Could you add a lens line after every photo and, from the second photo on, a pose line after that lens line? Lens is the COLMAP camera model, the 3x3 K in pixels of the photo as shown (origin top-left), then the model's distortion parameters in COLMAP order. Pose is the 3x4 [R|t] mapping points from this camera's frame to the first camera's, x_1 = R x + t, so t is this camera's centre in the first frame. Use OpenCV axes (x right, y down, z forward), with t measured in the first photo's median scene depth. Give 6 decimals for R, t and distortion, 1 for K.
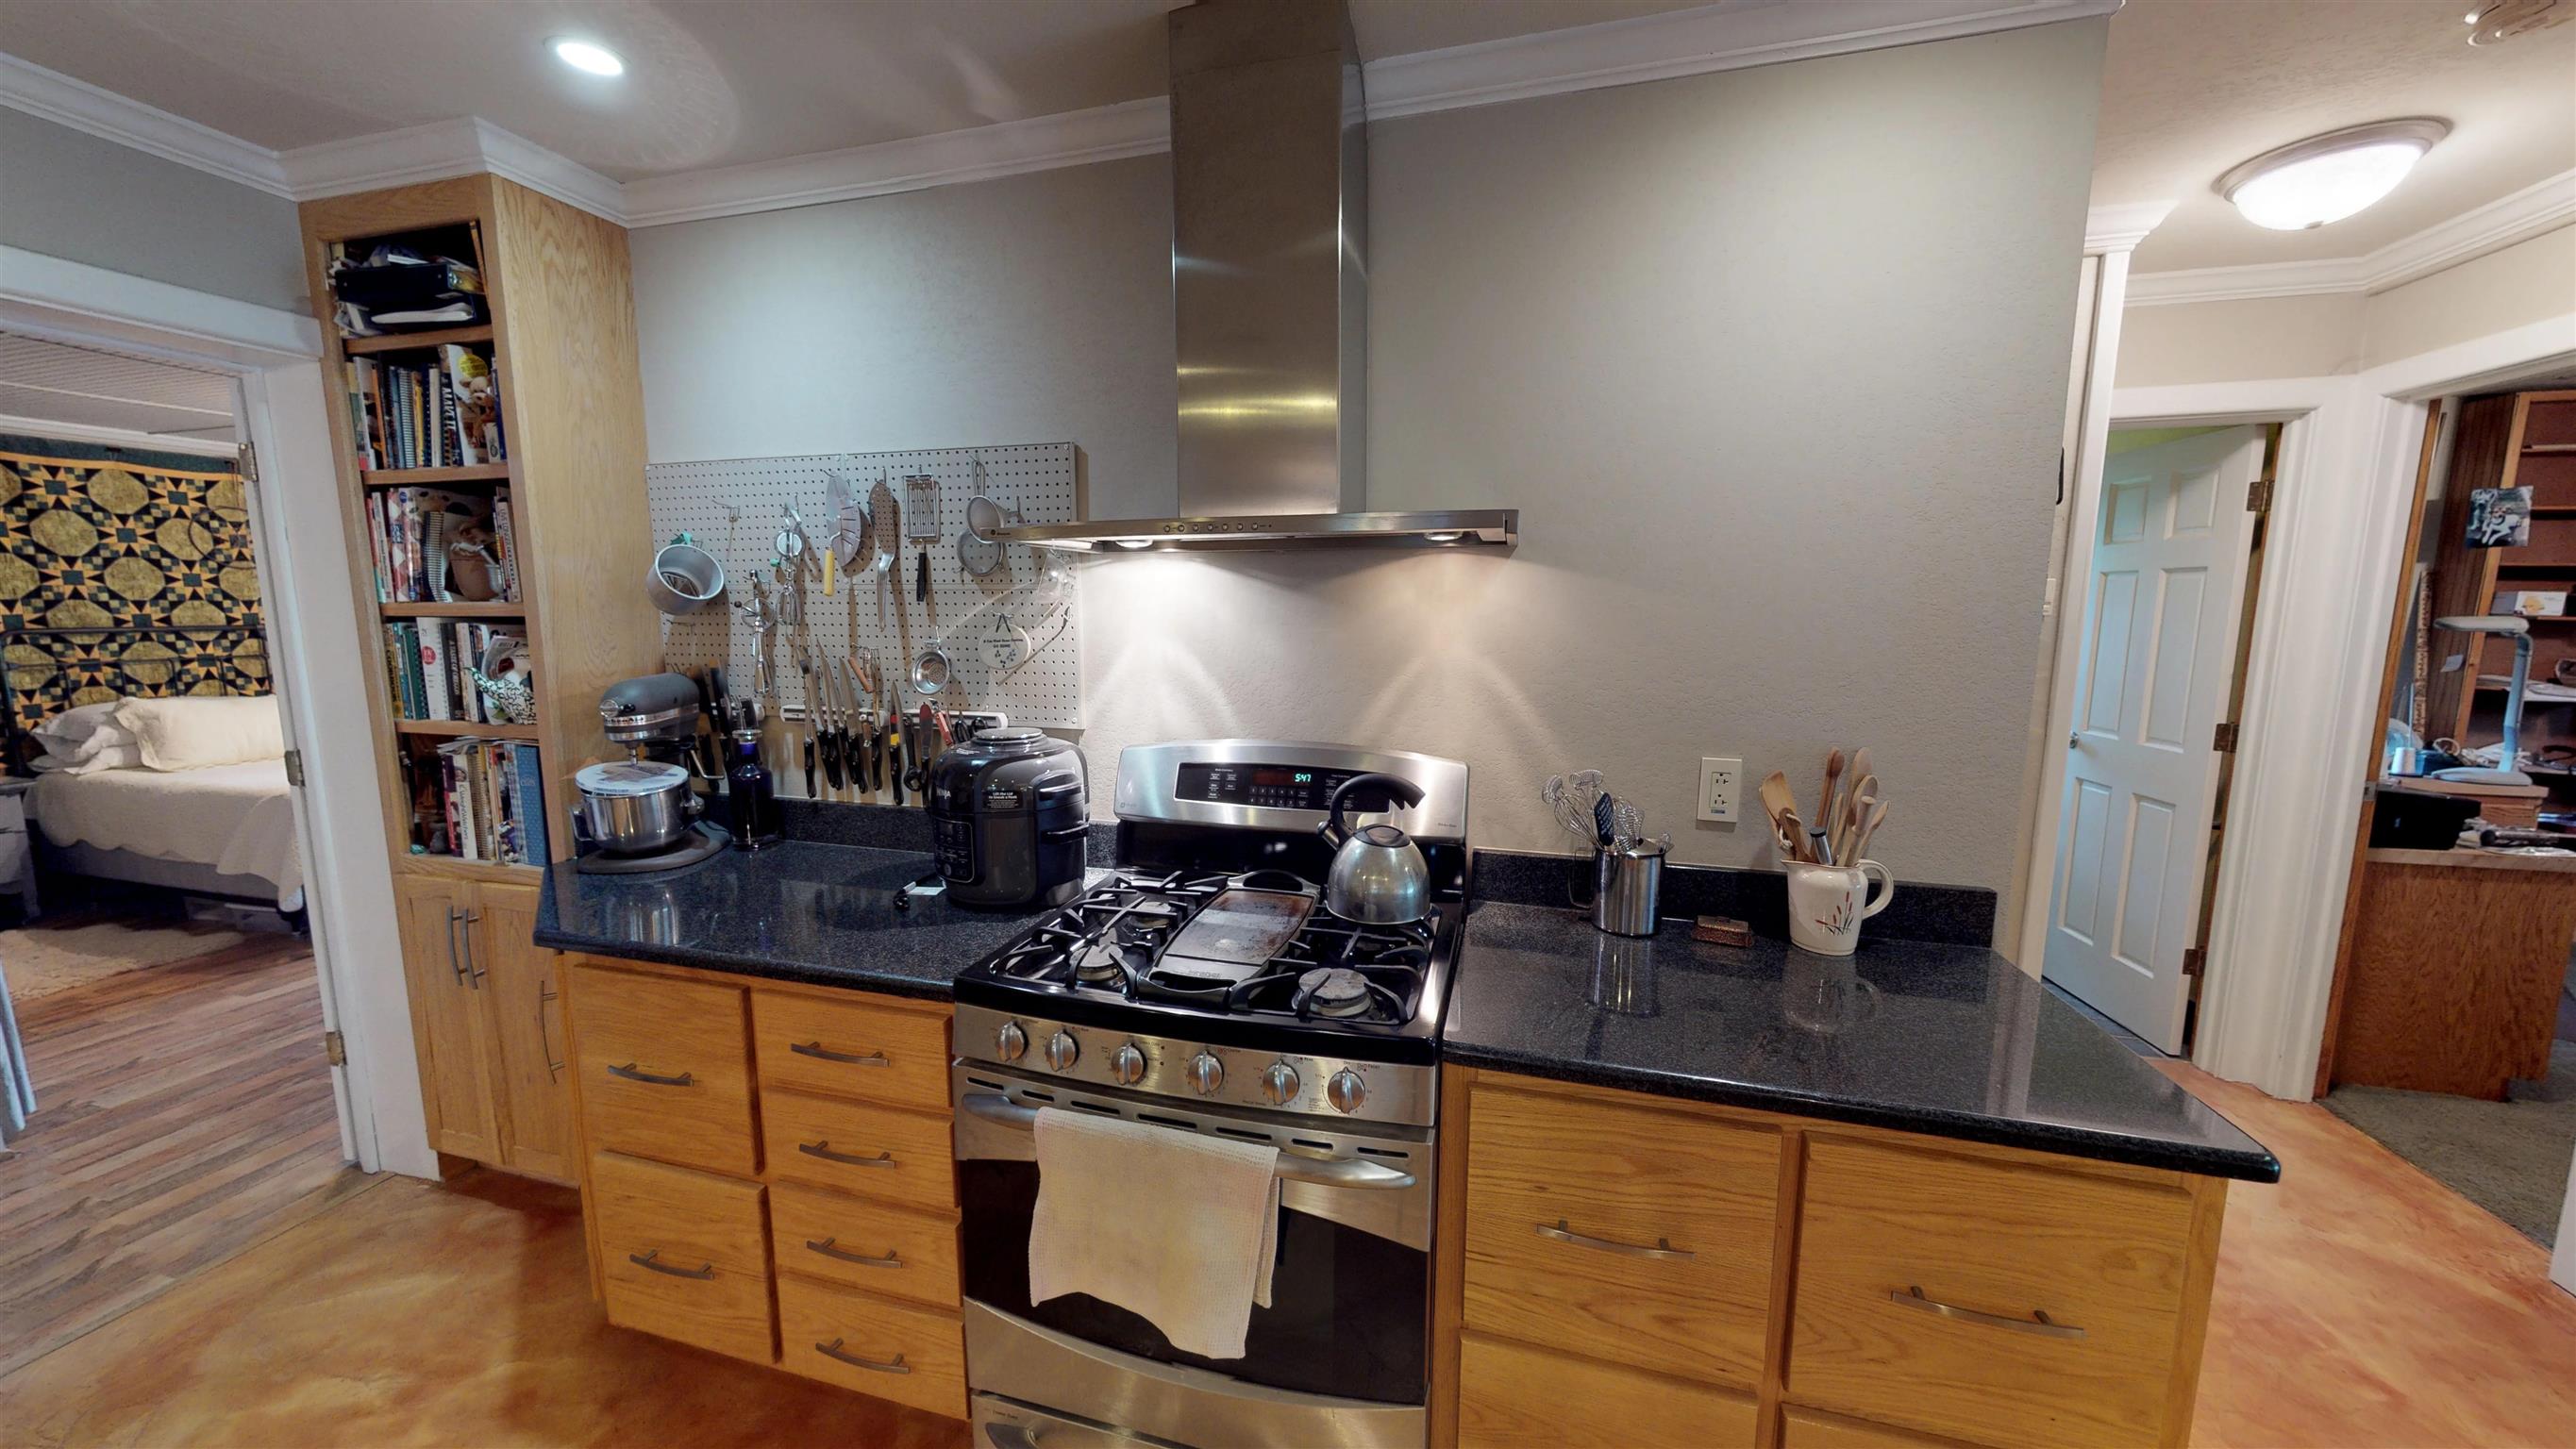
lens RADIAL K [[900.0, 0, 1288.0], [0, 900.0, 724.5], [0, 0, 1]] dist [-0.000882, -0.000096]
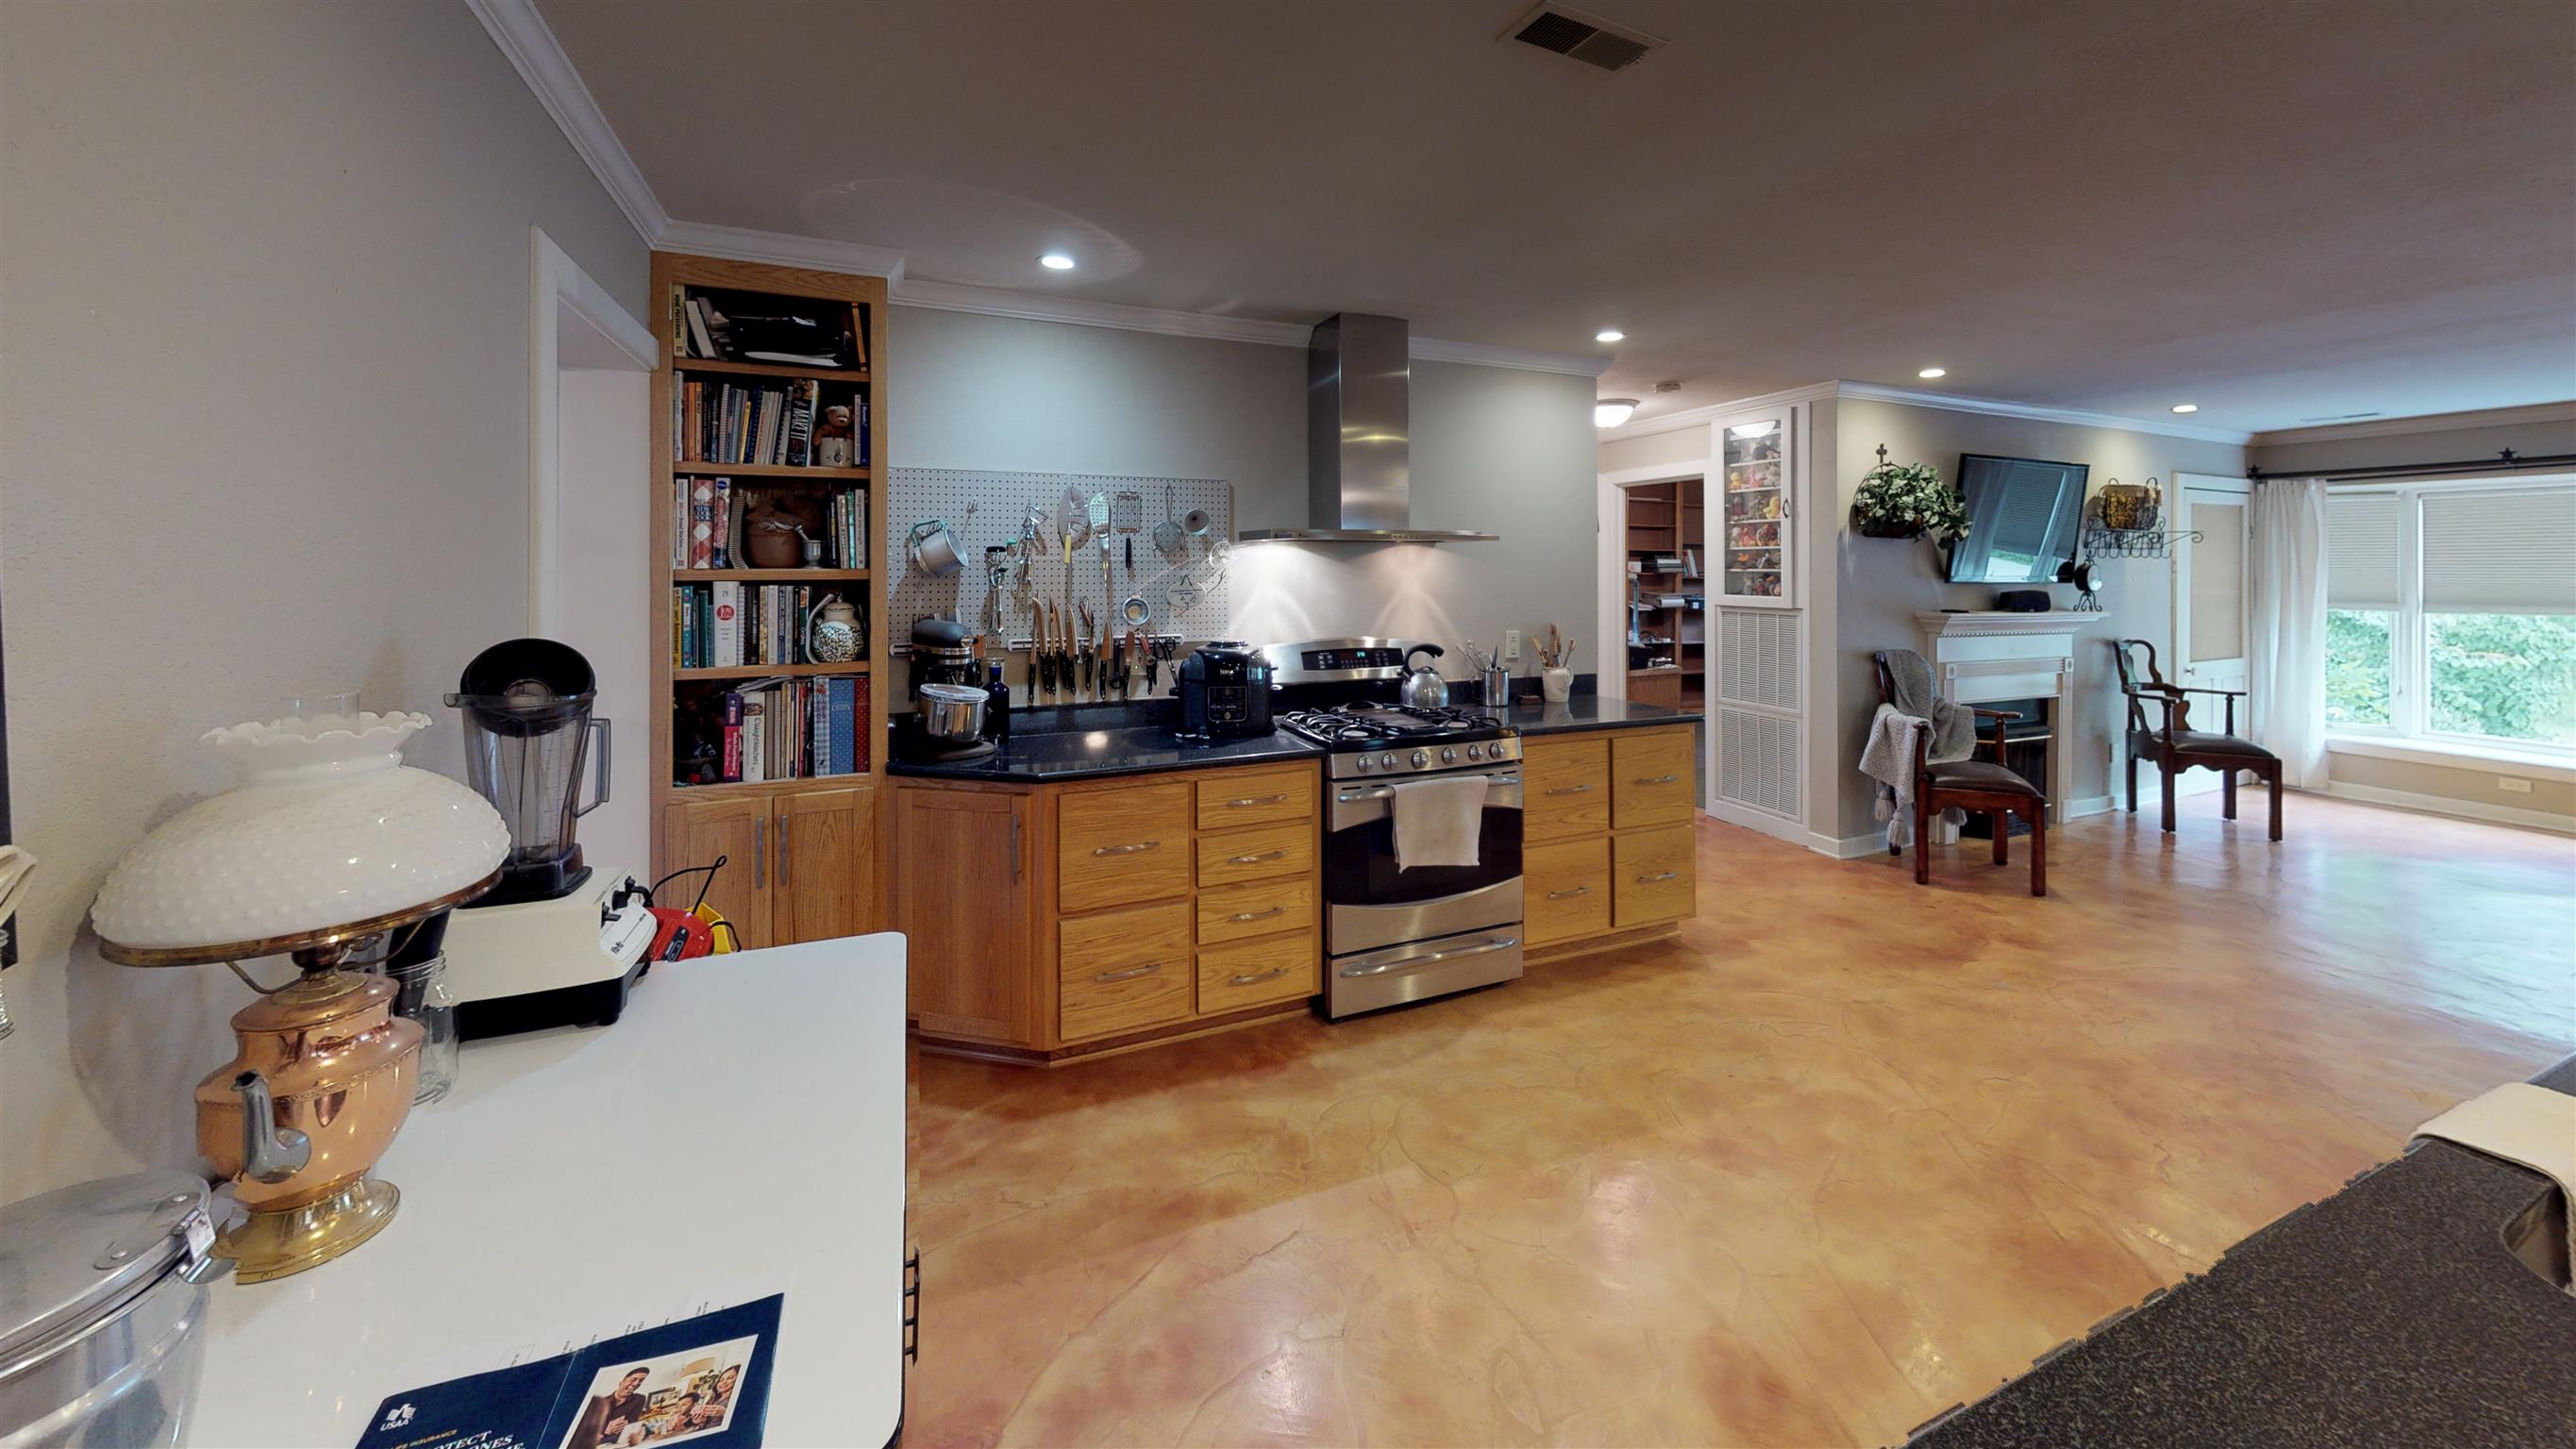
lens RADIAL K [[931.4, 0, 1285.7], [0, 931.4, 560.0], [0, 0, 1]] dist [-0.000526, -0.000030]
pose [[0.788793, 0.002456, 0.614654, -1.263011], [0.083392, 0.990318, -0.110975, 0.061155], [-0.608976, 0.138793, 0.780951, -0.502857]]
